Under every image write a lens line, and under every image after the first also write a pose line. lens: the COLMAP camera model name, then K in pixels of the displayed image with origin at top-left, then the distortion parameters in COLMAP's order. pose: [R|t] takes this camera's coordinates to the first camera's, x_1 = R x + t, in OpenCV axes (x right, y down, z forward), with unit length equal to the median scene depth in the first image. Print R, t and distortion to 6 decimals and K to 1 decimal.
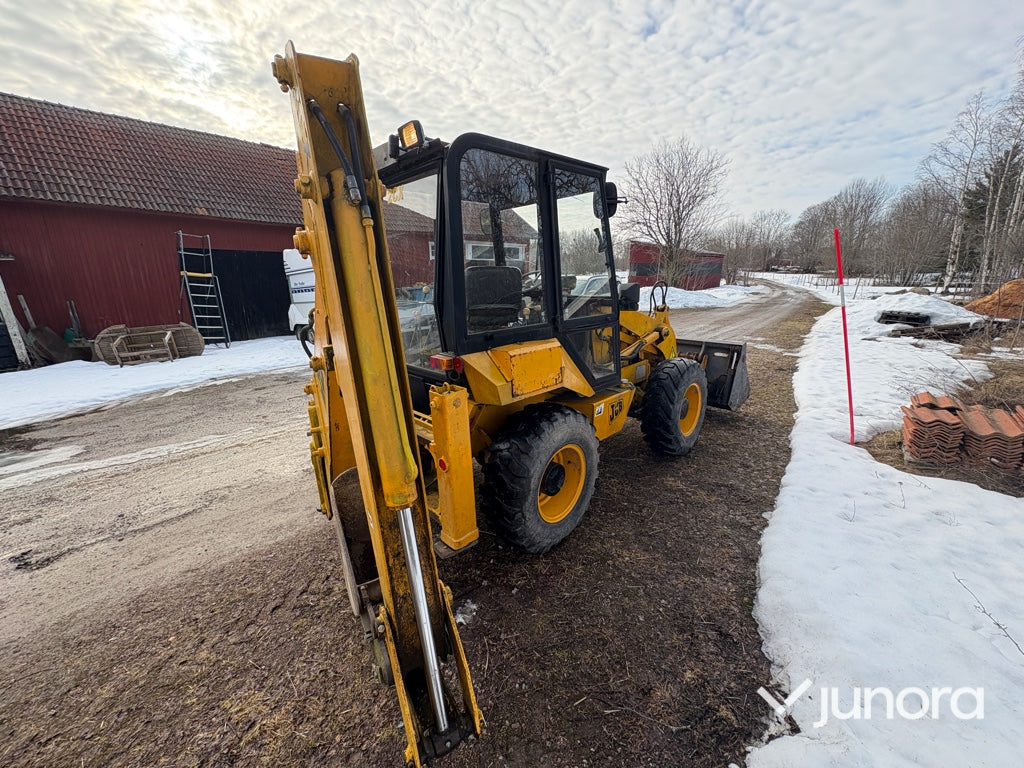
lens RADIAL K [[511.7, 0, 513.1], [0, 511.7, 380.7], [0, 0, 1]] dist [0.001349, -0.000955]
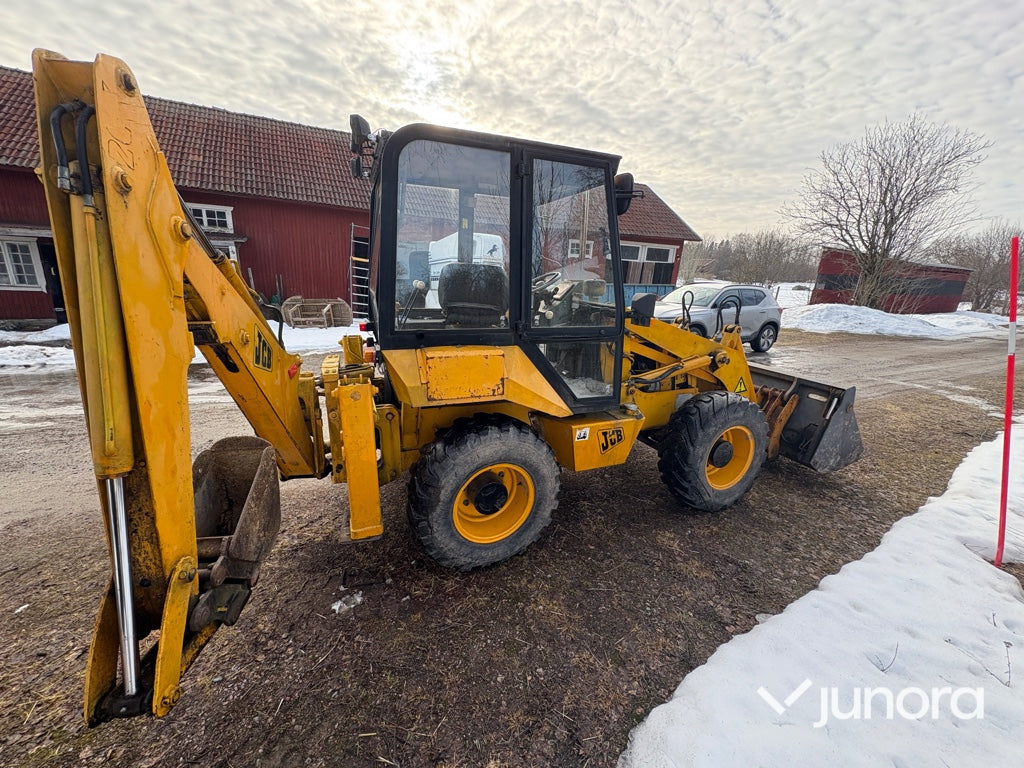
lens RADIAL K [[505.7, 0, 512.1], [0, 505.7, 375.1], [0, 0, 1]] dist [0.003780, 0.000205]
pose [[0.895828, 0.149899, -0.418357, 0.389816], [-0.149886, 0.988149, 0.033106, -0.051482], [0.418361, 0.033048, 0.907679, 0.152282]]
